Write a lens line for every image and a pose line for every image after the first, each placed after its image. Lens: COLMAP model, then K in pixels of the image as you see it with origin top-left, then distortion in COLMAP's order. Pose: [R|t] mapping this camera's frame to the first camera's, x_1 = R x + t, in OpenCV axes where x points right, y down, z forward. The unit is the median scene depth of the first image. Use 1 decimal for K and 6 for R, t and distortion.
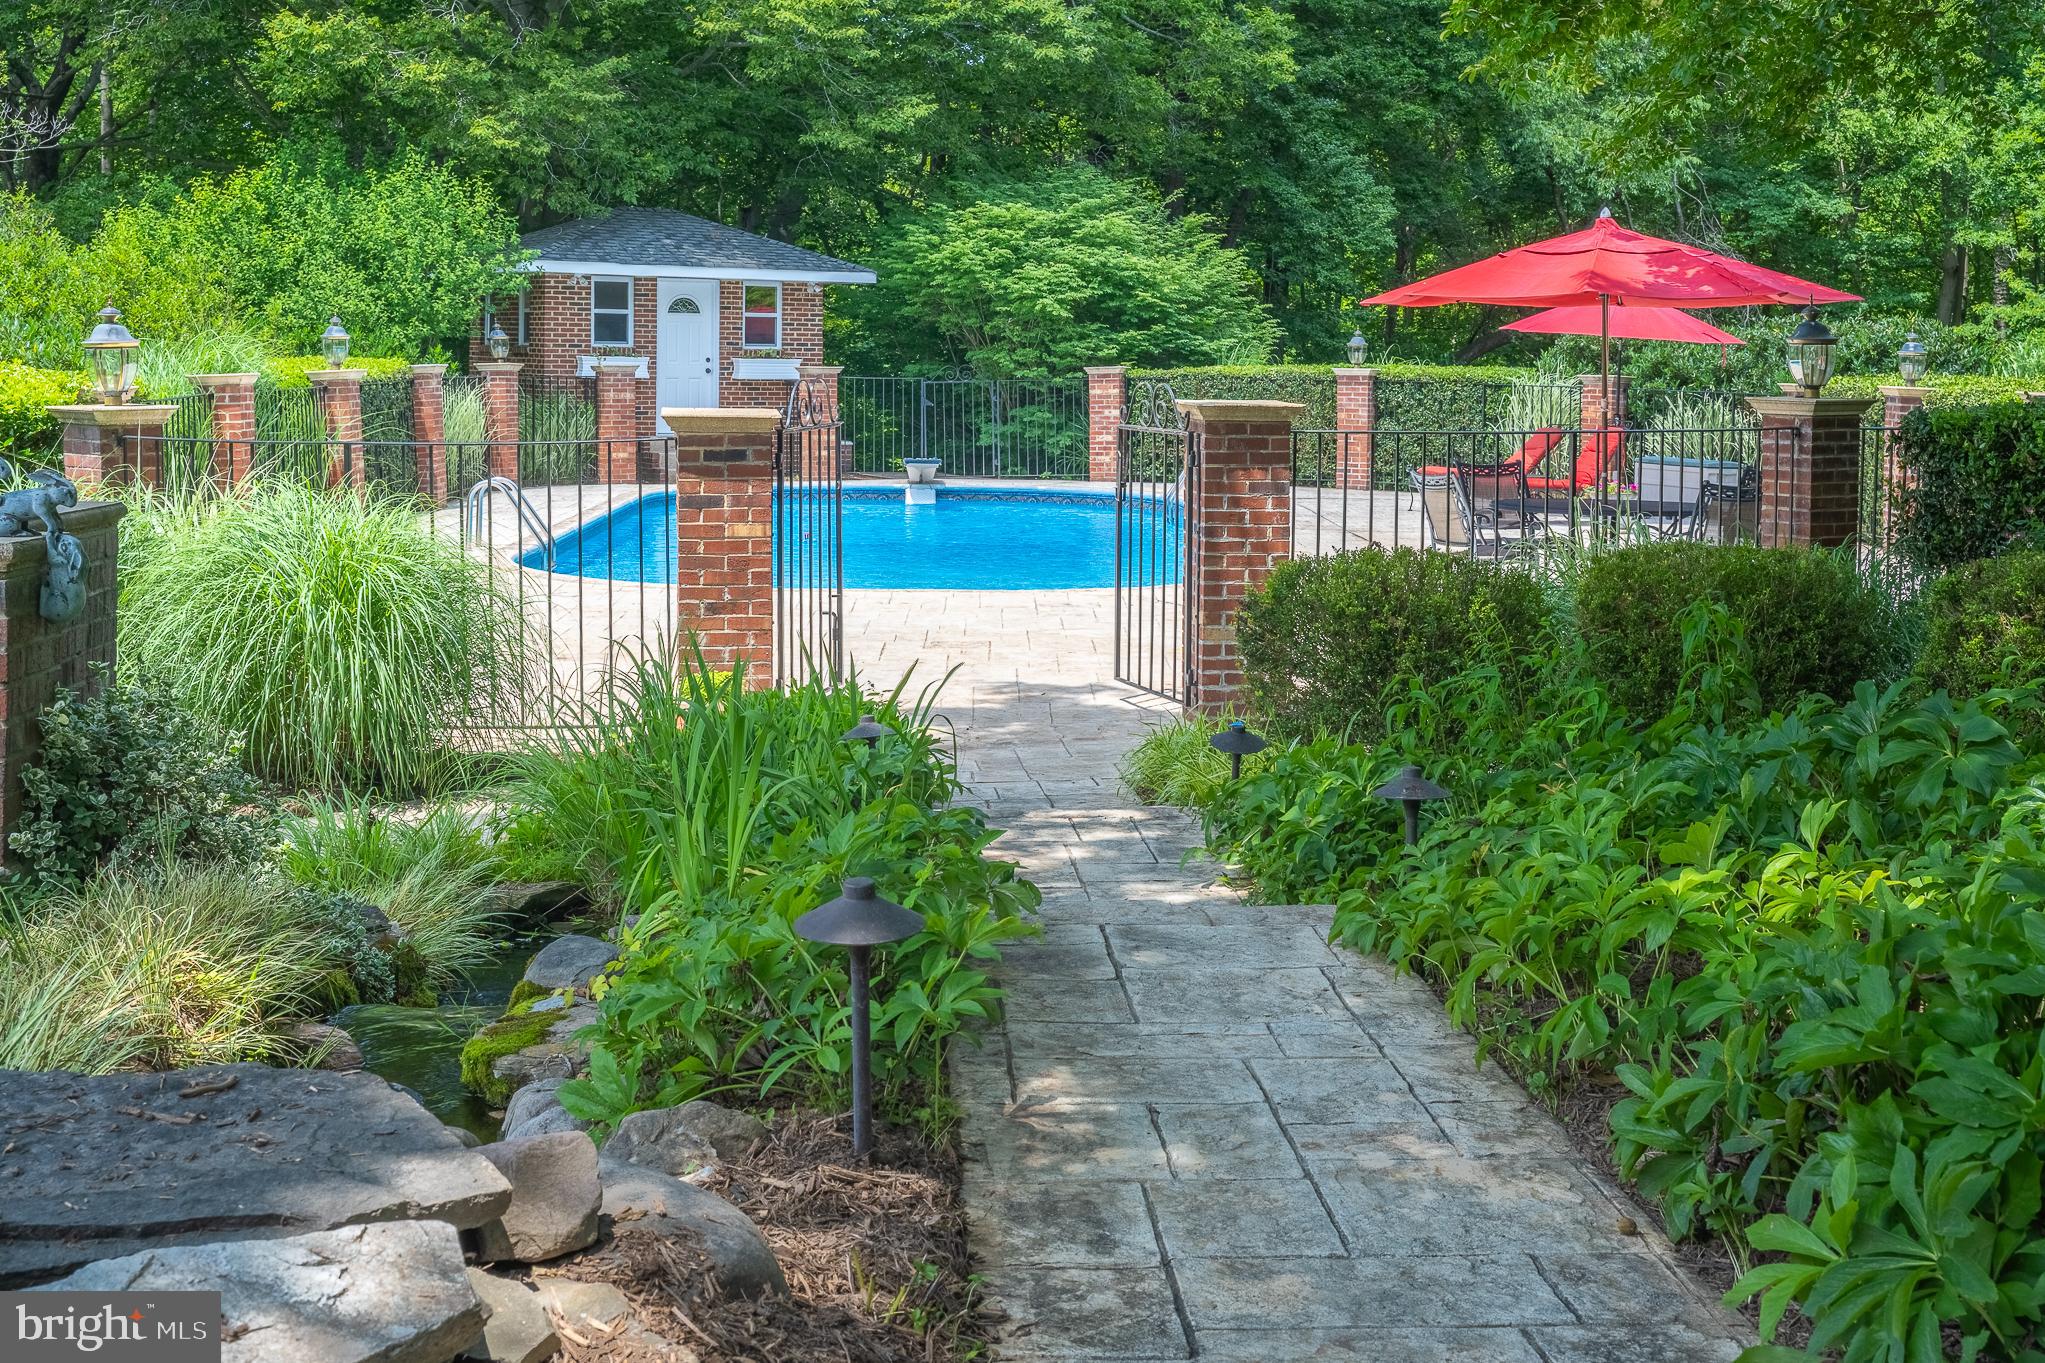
lens RADIAL K [[2414.0, 0, 1119.3], [0, 2414.0, 430.1], [0, 0, 1]] dist [-0.014180, 0.000000]
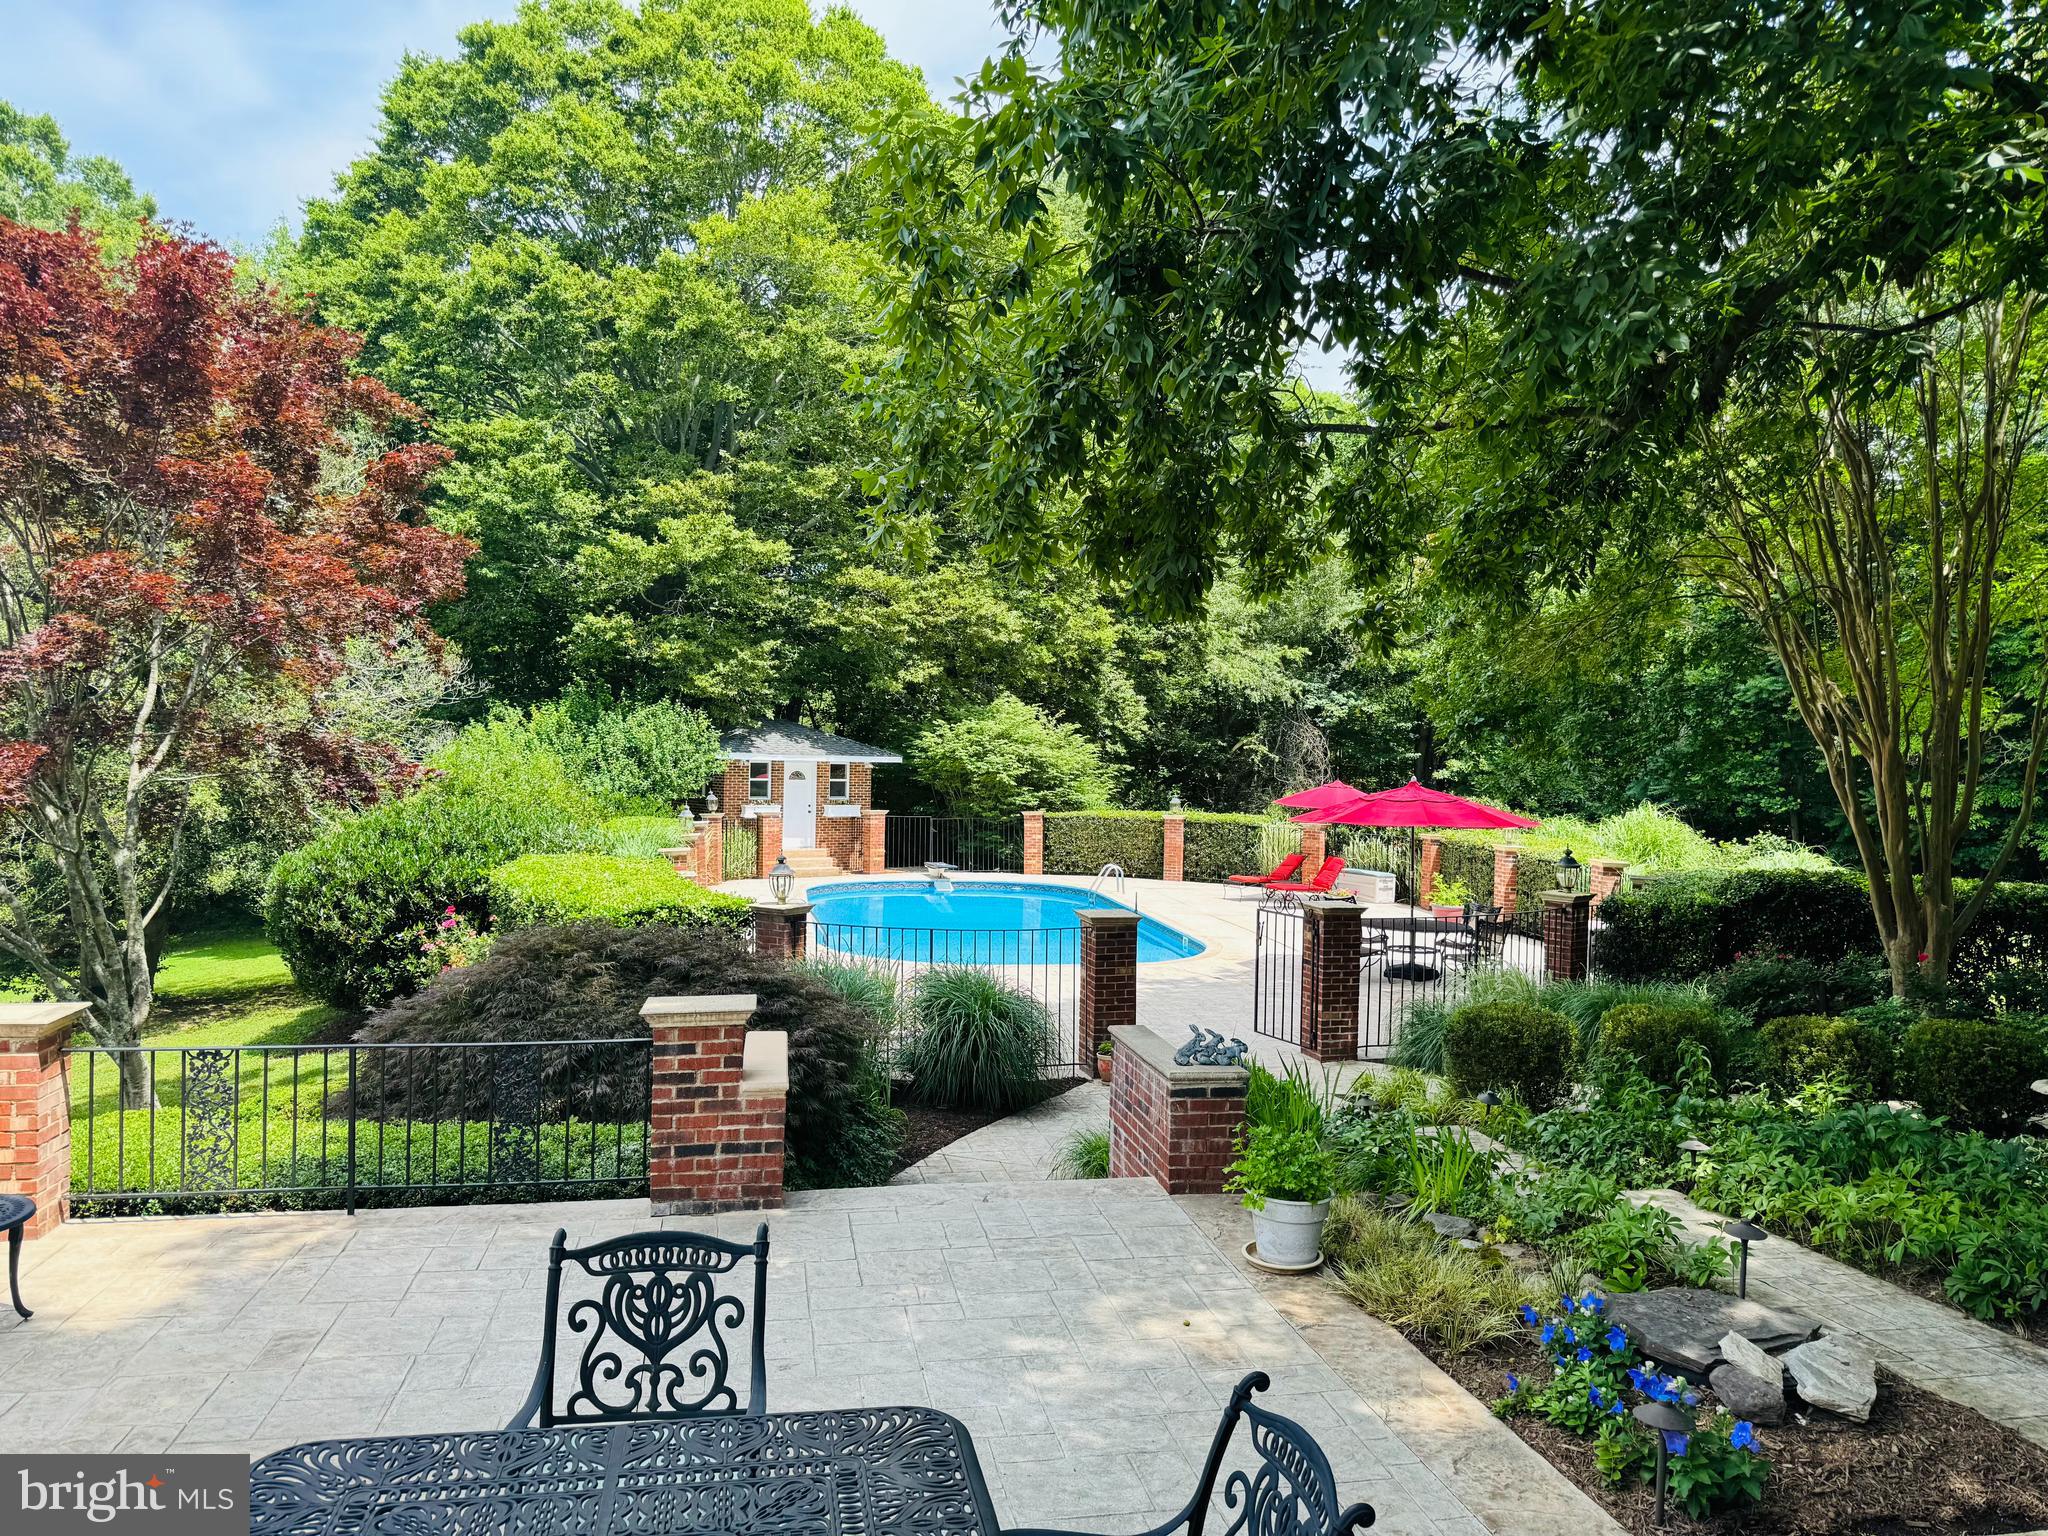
lens RADIAL K [[1455.3, 0, 1045.7], [0, 1455.3, 772.8], [0, 0, 1]] dist [0.037974, -0.017287]
pose [[0.991673, 0.008127, 0.128524, -0.140940], [-0.006530, 0.999896, -0.012848, -0.042268], [-0.128615, 0.011902, 0.991623, -0.095905]]
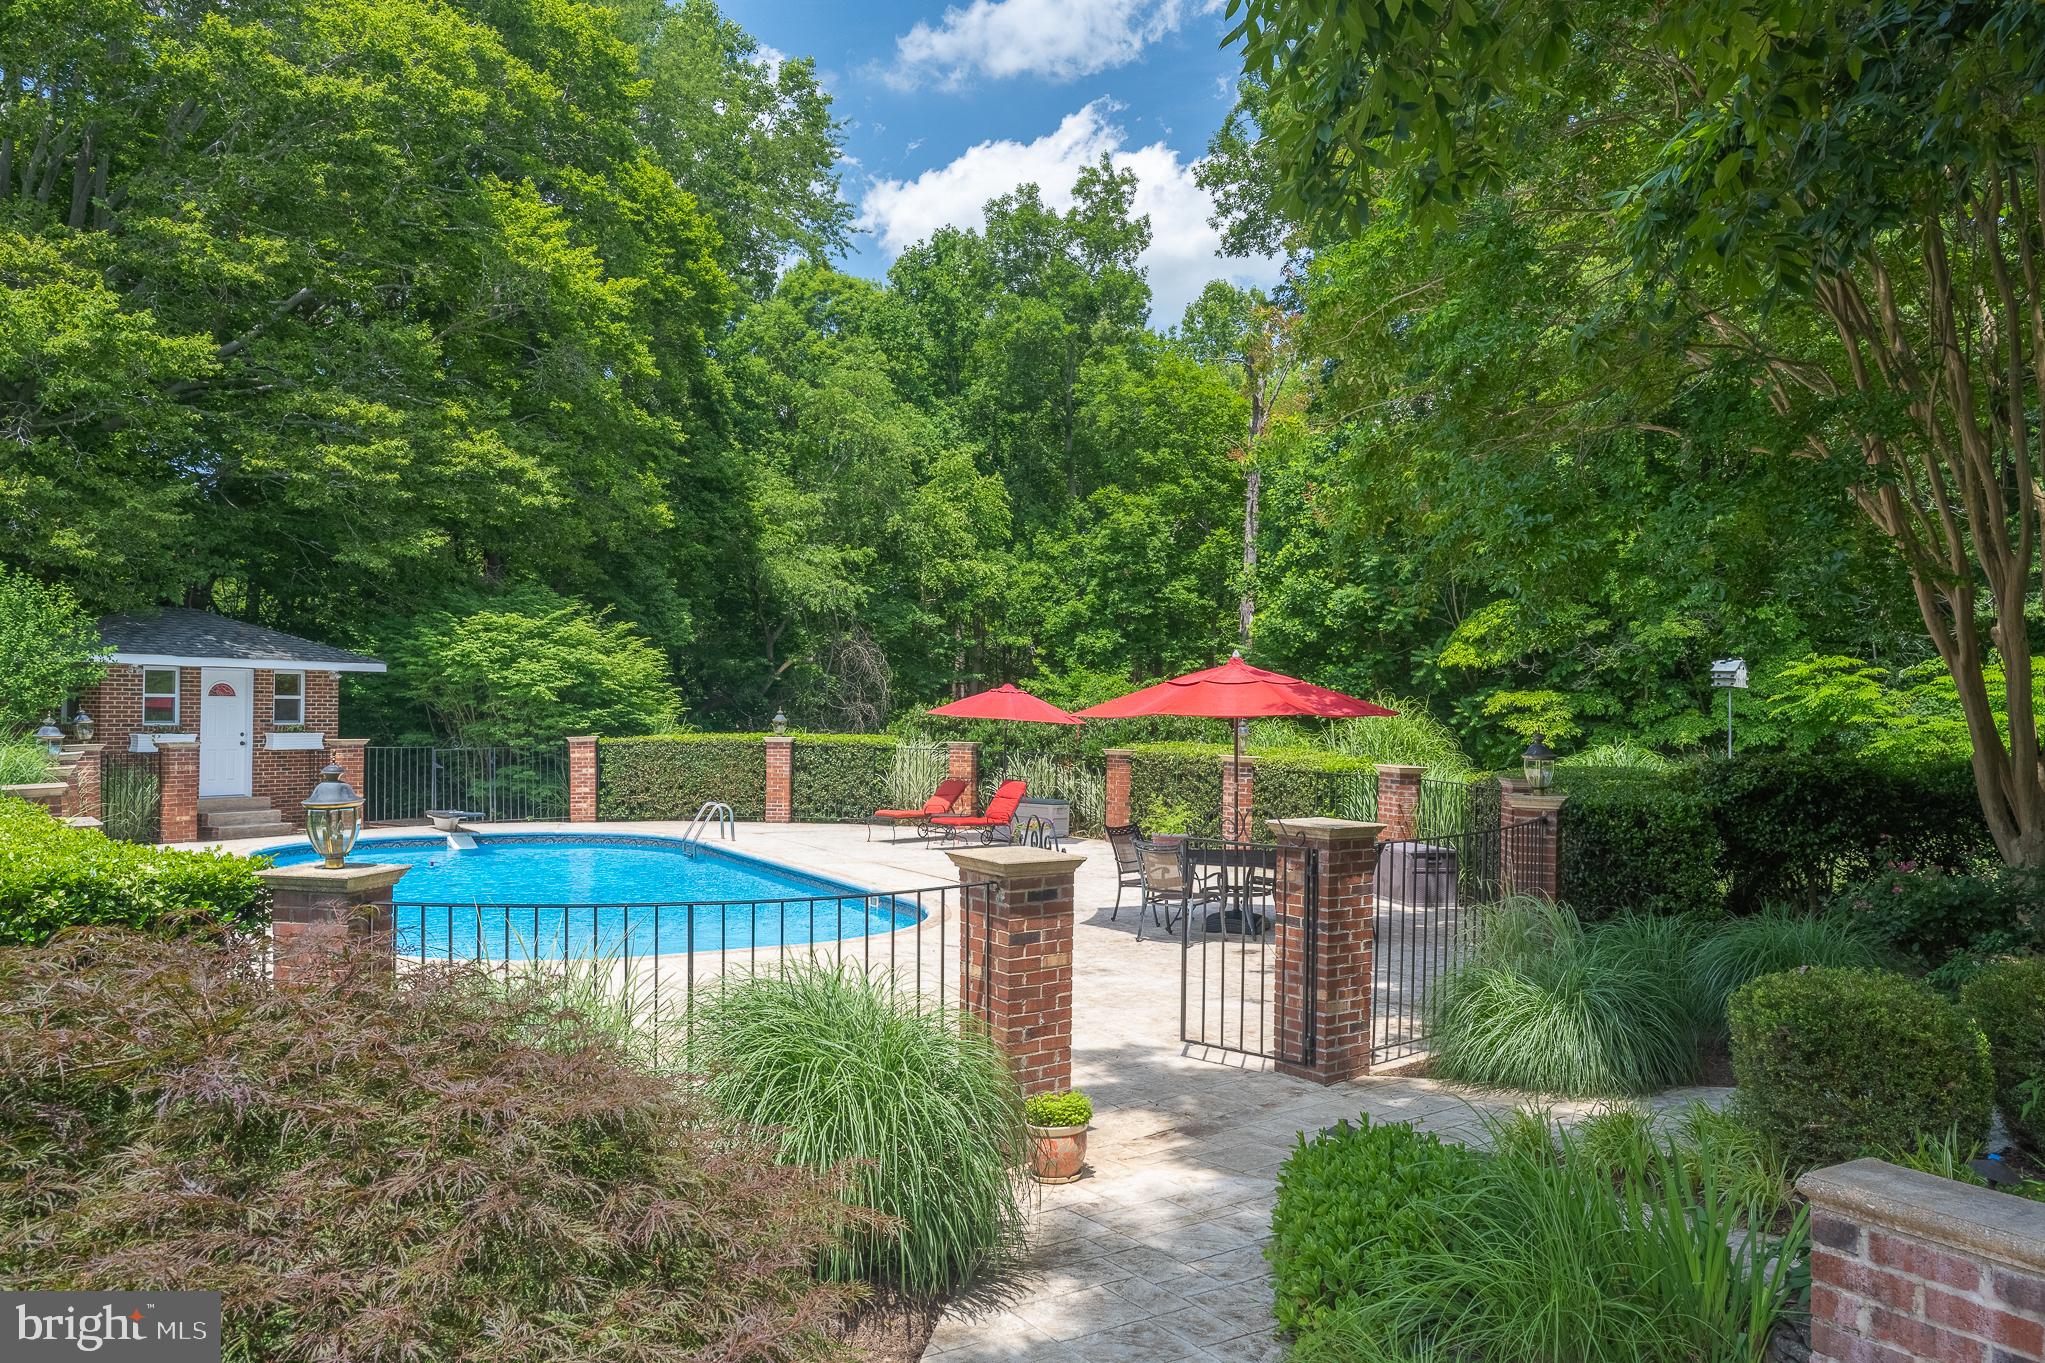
lens RADIAL K [[1514.5, 0, 1044.0], [0, 1514.5, 694.3], [0, 0, 1]] dist [0.011235, -0.017736]
pose [[0.882840, 0.000537, 0.469674, -0.179388], [0.014154, 0.999515, -0.027749, -0.023138], [-0.469461, 0.031146, 0.882404, 0.135058]]
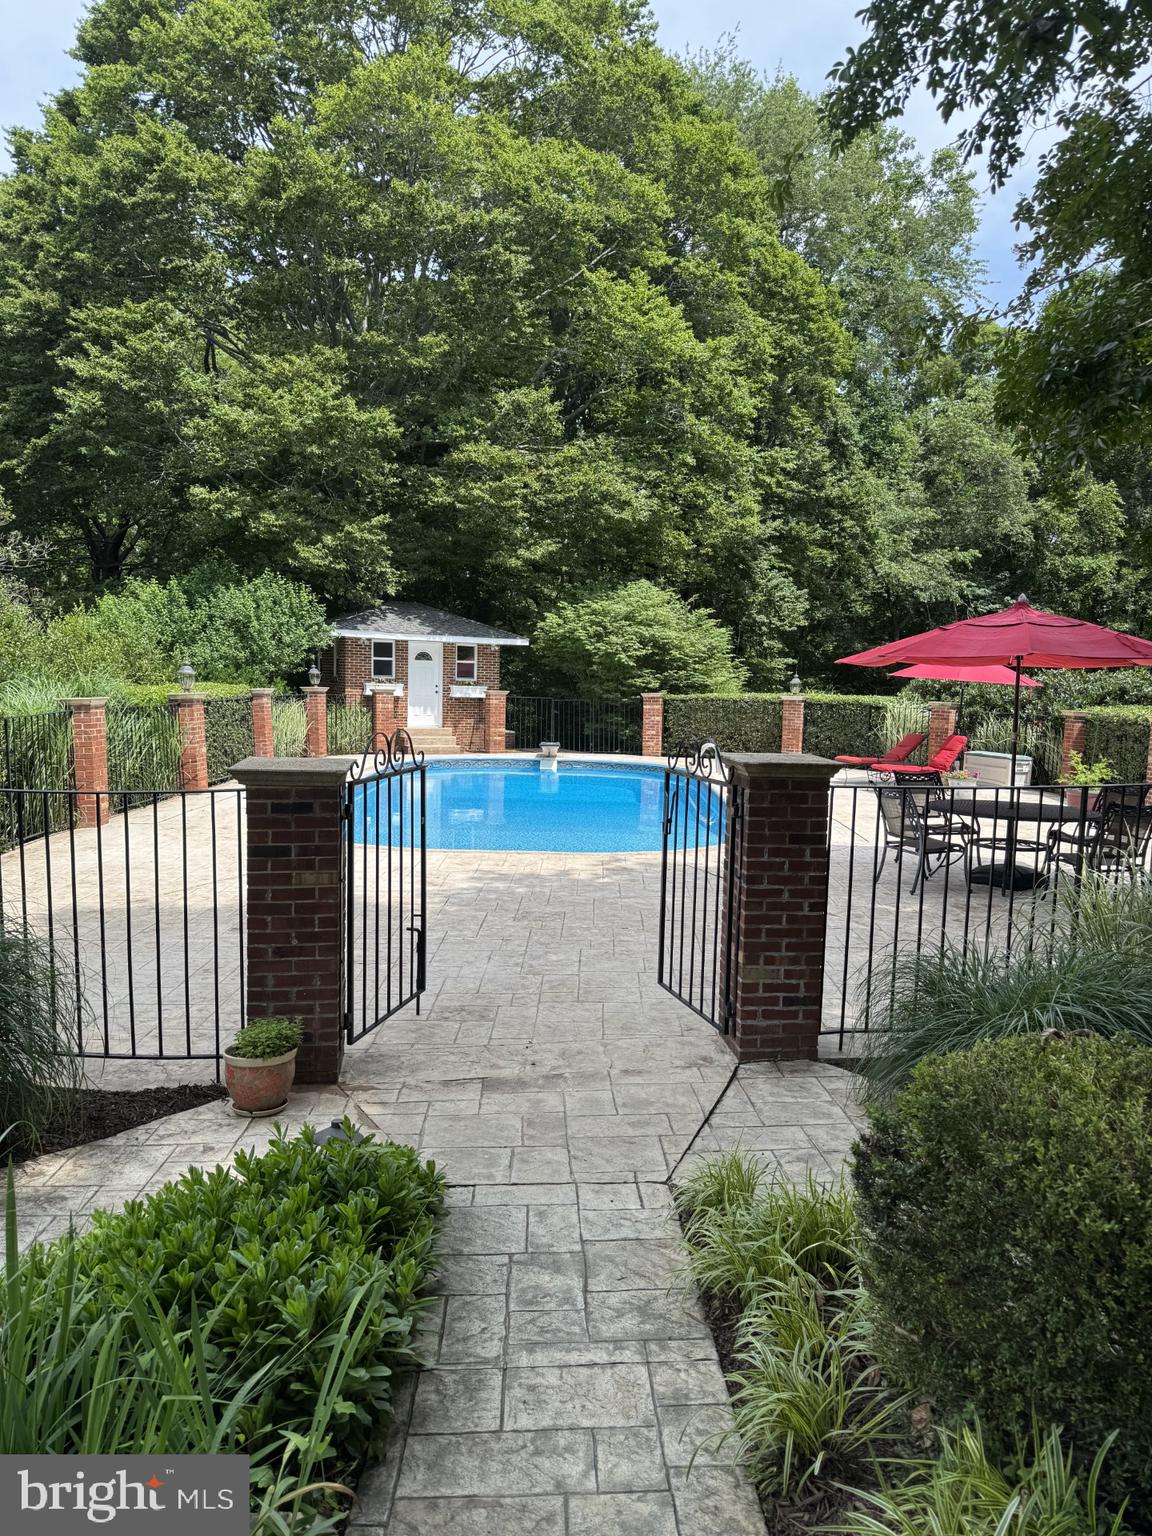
lens RADIAL K [[1071.4, 0, 588.6], [0, 1071.4, 783.5], [0, 0, 1]] dist [0.038352, -0.047450]
pose [[0.997813, 0.019213, -0.063240, -0.001843], [-0.014989, 0.997667, 0.066603, -0.011374], [0.064373, -0.065510, 0.995773, 0.196156]]
